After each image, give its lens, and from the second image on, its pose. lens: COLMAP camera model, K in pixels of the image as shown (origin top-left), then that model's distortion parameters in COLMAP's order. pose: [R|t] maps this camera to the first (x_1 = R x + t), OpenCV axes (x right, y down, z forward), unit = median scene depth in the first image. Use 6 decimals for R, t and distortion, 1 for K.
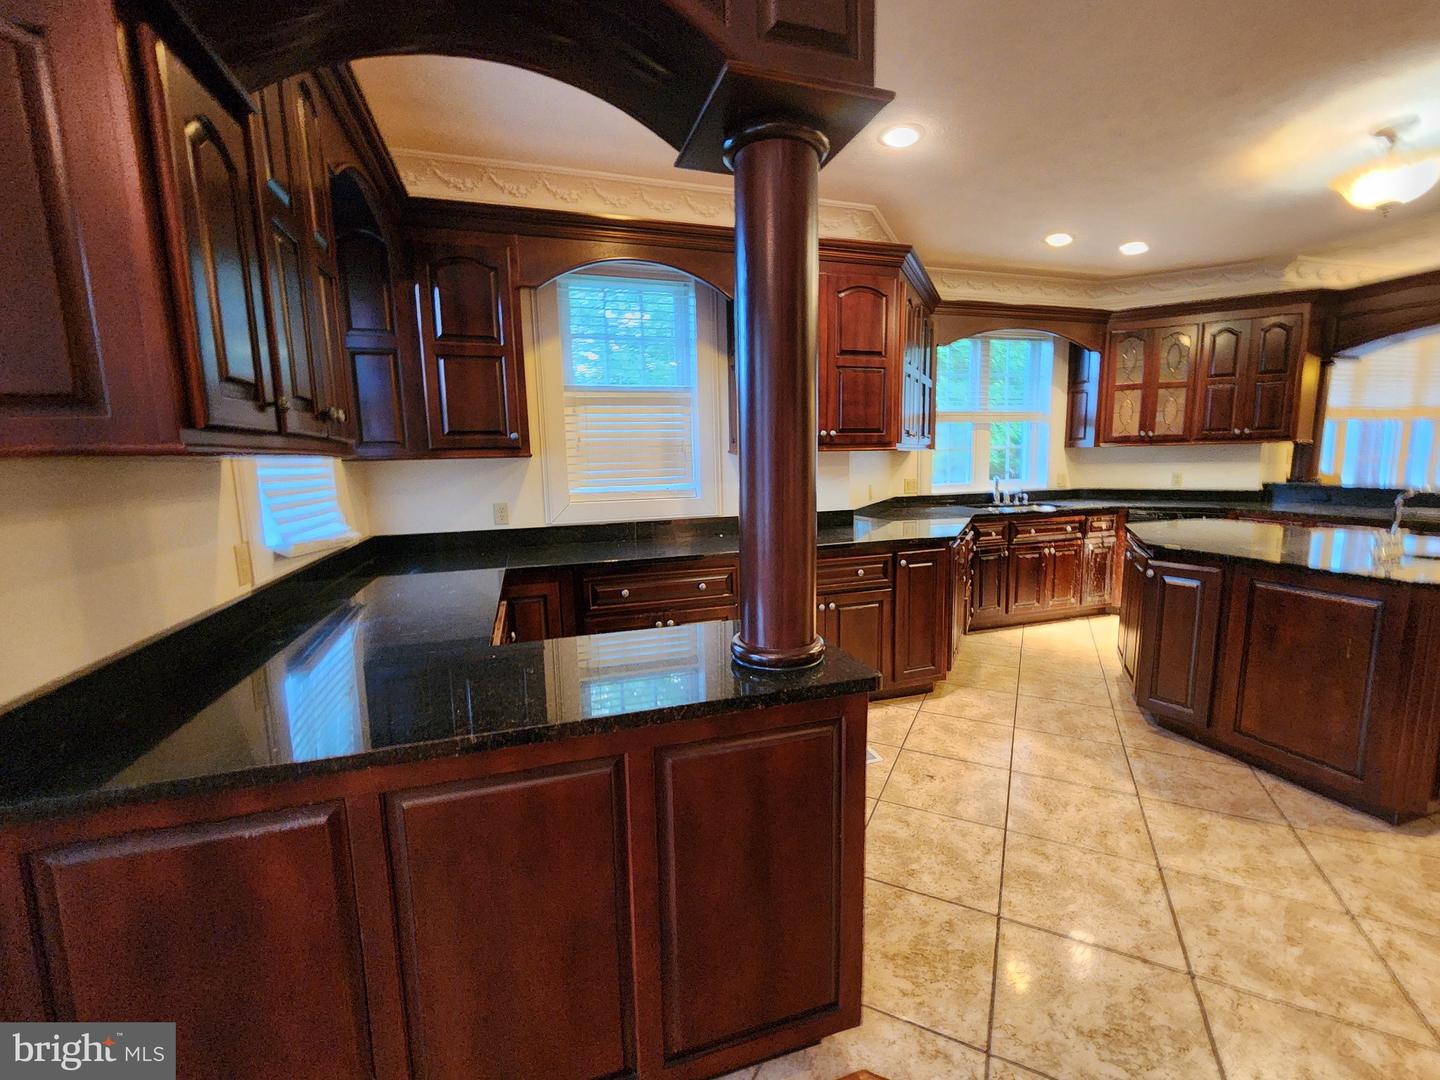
lens RADIAL K [[595.0, 0, 730.1], [0, 595.0, 542.2], [0, 0, 1]] dist [-0.000984, 0.000624]
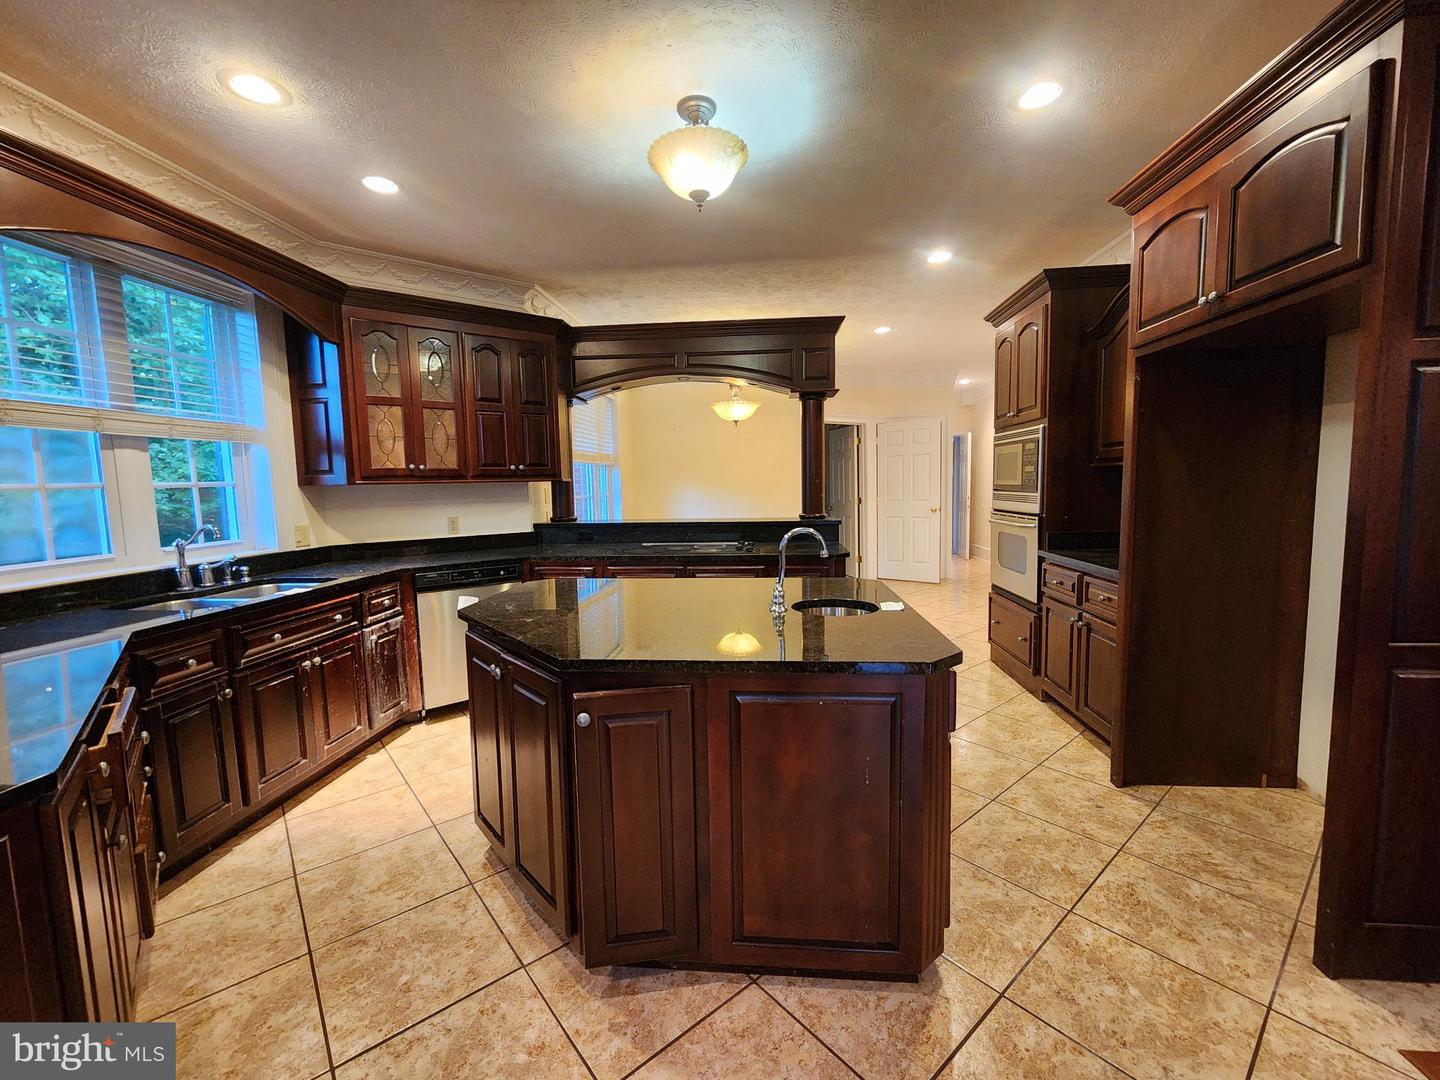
lens RADIAL K [[595.0, 0, 714.0], [0, 595.0, 537.7], [0, 0, 1]] dist [-0.000984, 0.000624]
pose [[0.394818, -0.072235, 0.915915, 0.190168], [0.143452, 0.989525, 0.016203, -0.063488], [-0.907491, 0.124992, 0.401044, 0.442137]]
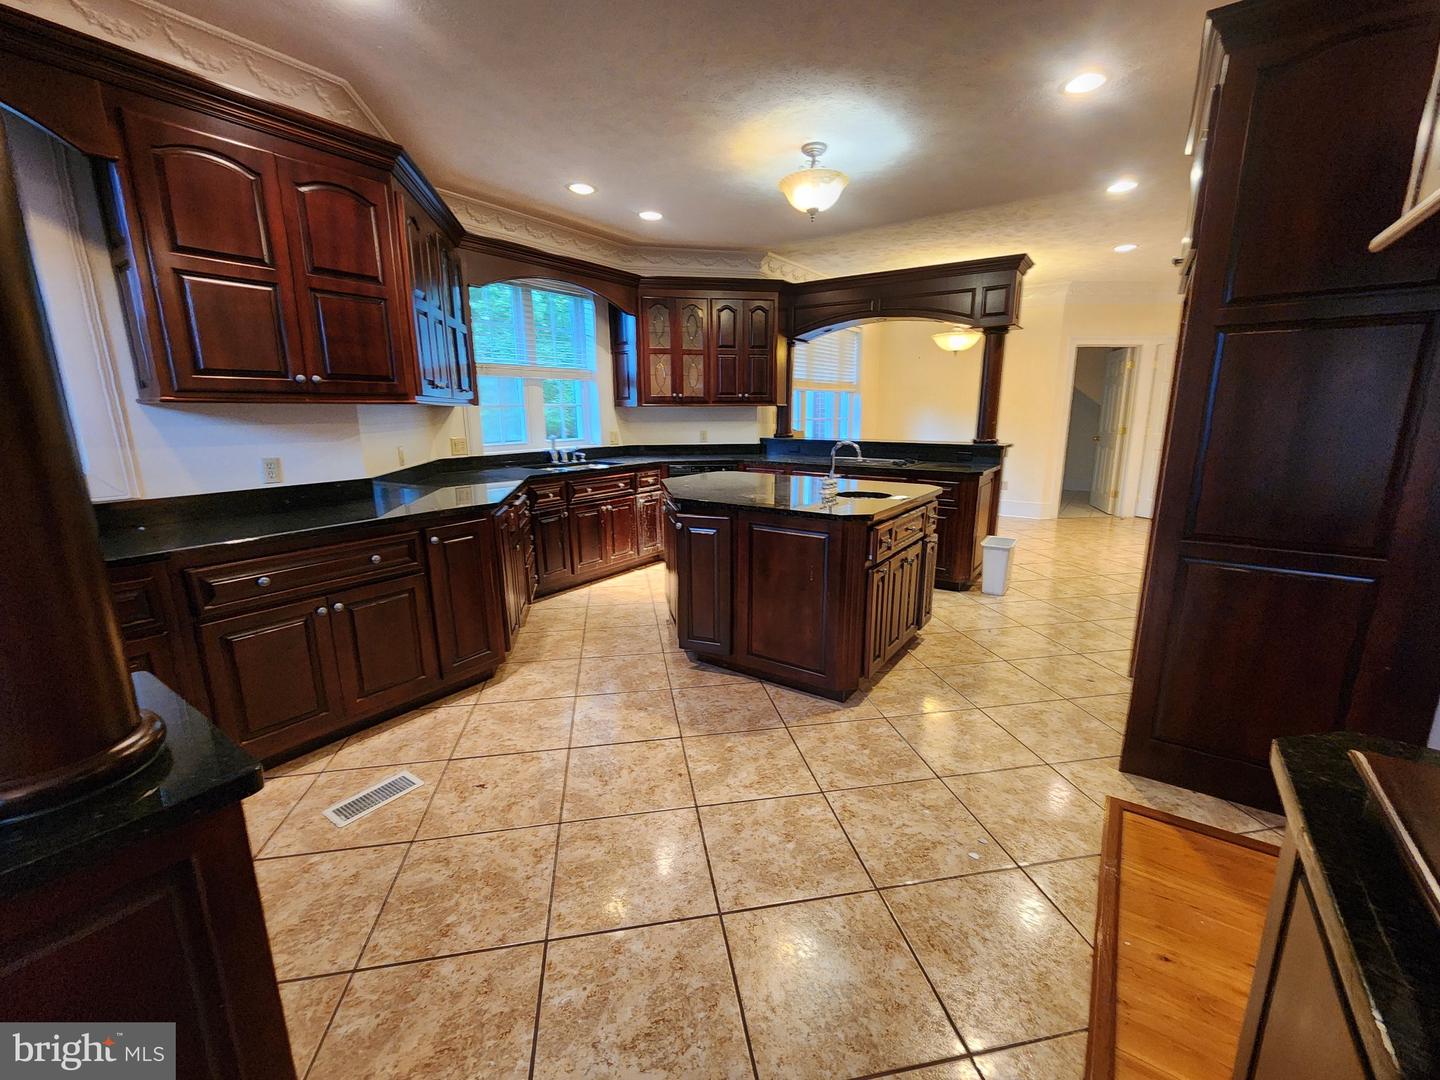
lens RADIAL K [[595.0, 0, 721.0], [0, 595.0, 540.0], [0, 0, 1]] dist [-0.000984, 0.000624]
pose [[0.795067, -0.113046, 0.595893, 0.083597], [0.074359, 0.993233, 0.089213, -0.007739], [-0.601946, -0.026620, 0.798093, 0.065945]]
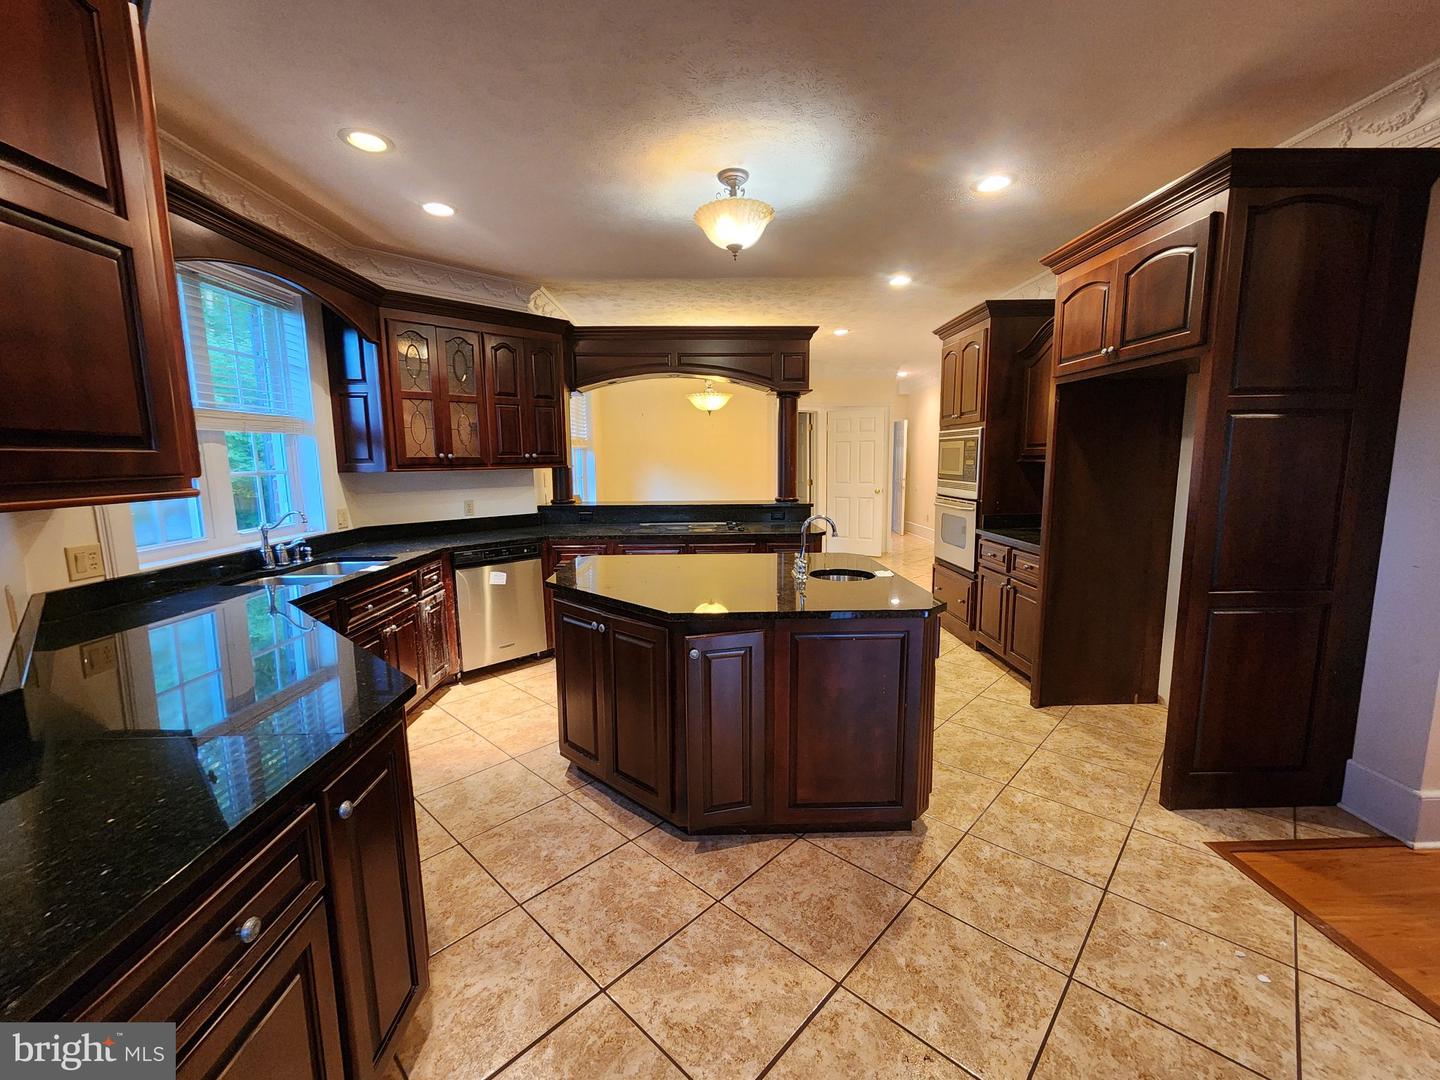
lens RADIAL K [[595.0, 0, 712.7], [0, 595.0, 539.3], [0, 0, 1]] dist [-0.000984, 0.000624]
pose [[0.288260, -0.113648, 0.950784, 0.021161], [0.141521, 0.987084, 0.075081, -0.091612], [-0.947037, 0.112913, 0.300620, 0.490144]]
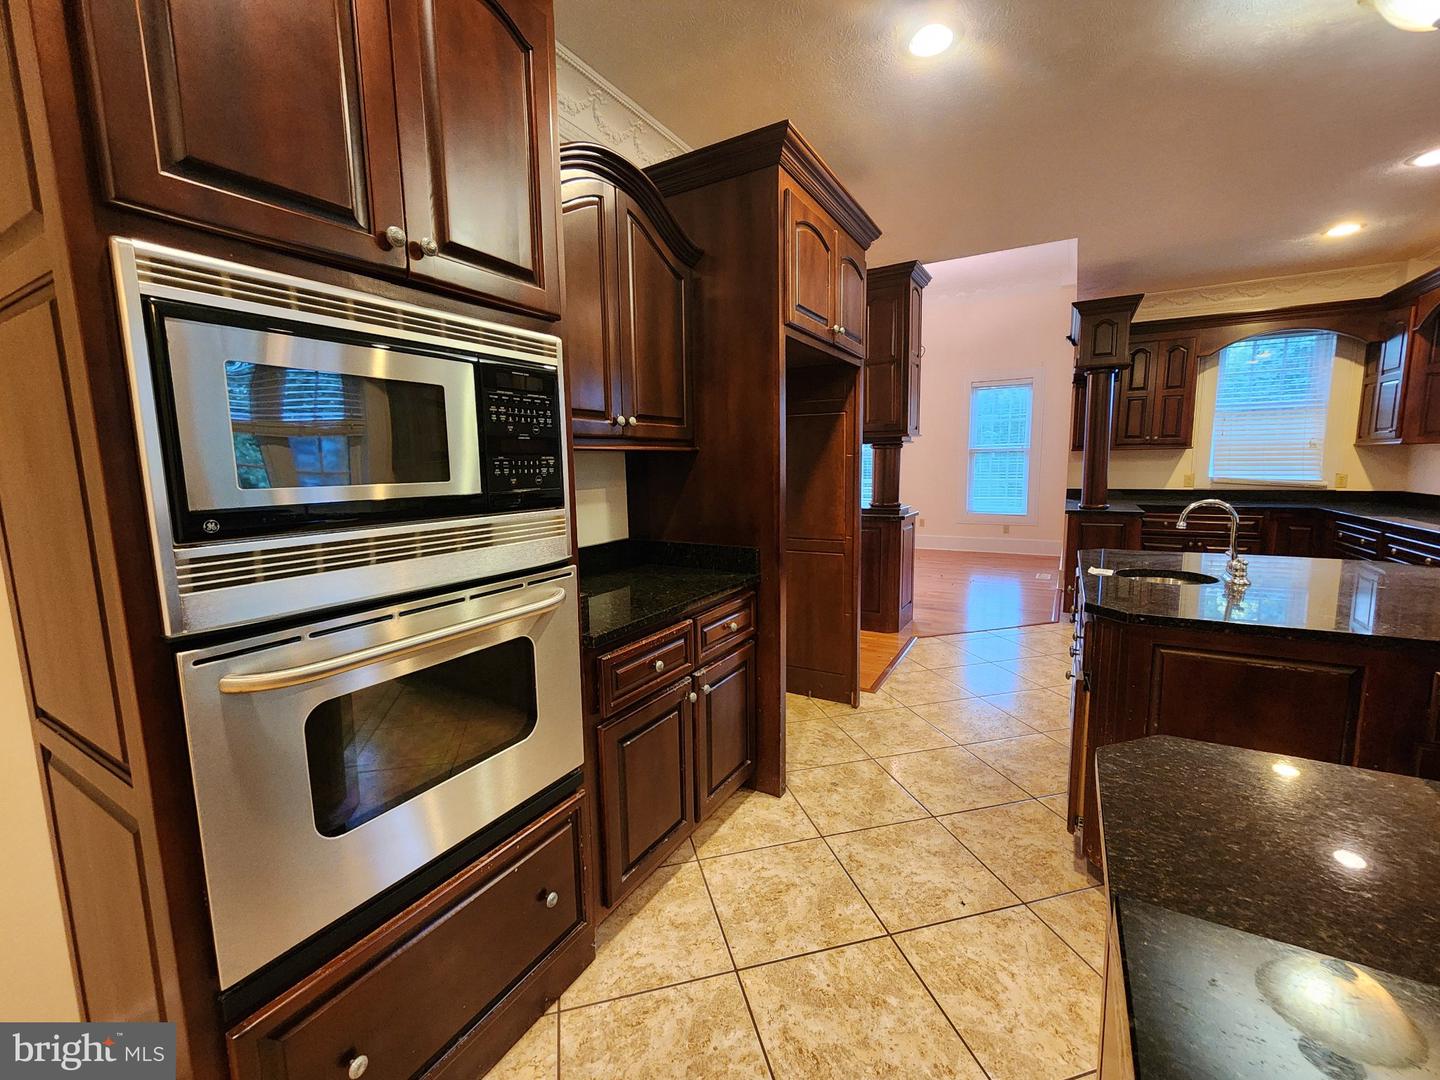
lens RADIAL K [[595.0, 0, 714.0], [0, 595.0, 537.7], [0, 0, 1]] dist [-0.000984, 0.000624]
pose [[-0.743864, 0.119192, -0.657617, 1.302305], [-0.060524, 0.967911, 0.243895, -0.118639], [0.665585, 0.221226, -0.712780, 0.656558]]
